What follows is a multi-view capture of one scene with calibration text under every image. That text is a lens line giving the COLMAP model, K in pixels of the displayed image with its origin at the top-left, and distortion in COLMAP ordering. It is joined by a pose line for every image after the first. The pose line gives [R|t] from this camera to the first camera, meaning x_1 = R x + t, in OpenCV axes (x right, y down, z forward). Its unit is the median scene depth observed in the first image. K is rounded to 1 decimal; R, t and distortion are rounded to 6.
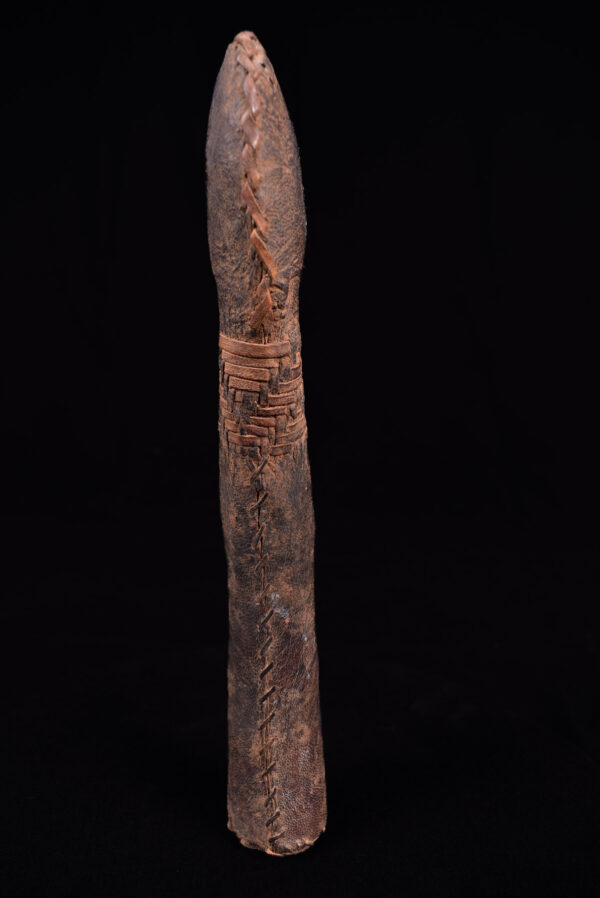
lens RADIAL K [[744.0, 0, 299.6], [0, 744.0, 447.2], [0, 0, 1]] dist [-0.077645, 0.016329]
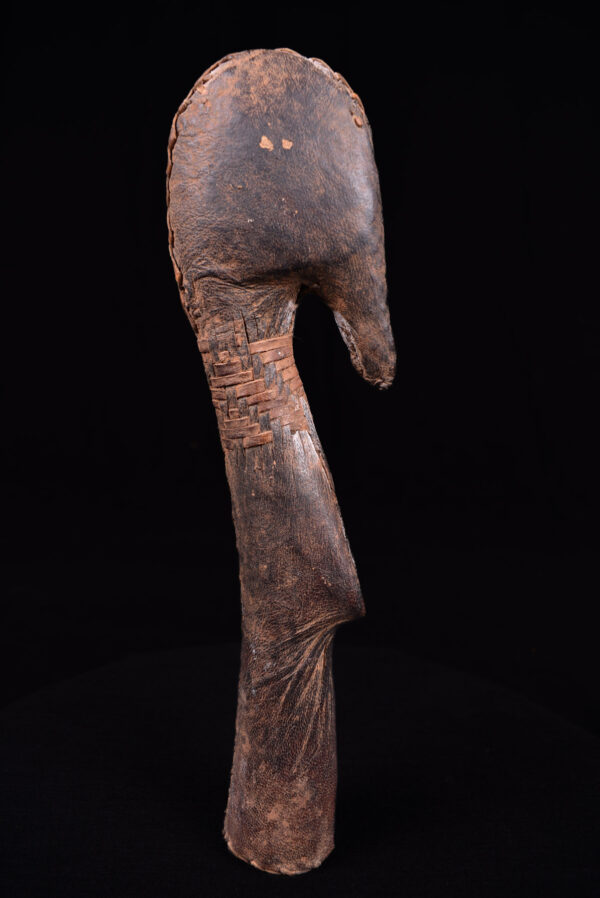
lens RADIAL K [[744.0, 0, 298.1], [0, 744.0, 450.1], [0, 0, 1]] dist [-0.077645, 0.016329]
pose [[-0.078761, 0.177916, -0.980889, 0.931471], [-0.202084, 0.960667, 0.190474, -0.194307], [0.976196, 0.213224, -0.039709, 1.071250]]
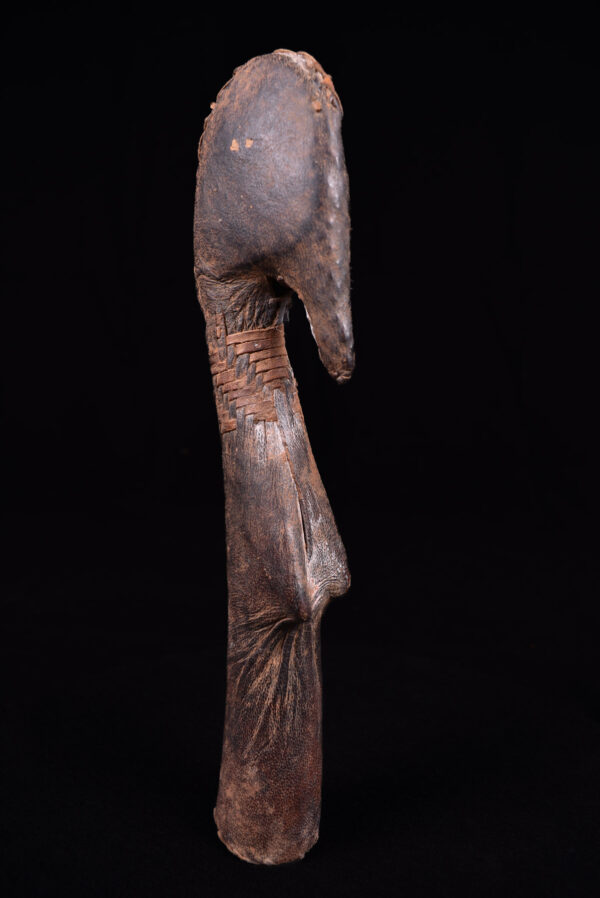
lens RADIAL K [[744.0, 0, 296.5], [0, 744.0, 449.7], [0, 0, 1]] dist [-0.077645, 0.016329]
pose [[-0.701091, 0.111474, -0.704304, 0.647441], [-0.136638, 0.948401, 0.286123, -0.284632], [0.699858, 0.296832, -0.649684, 1.701304]]
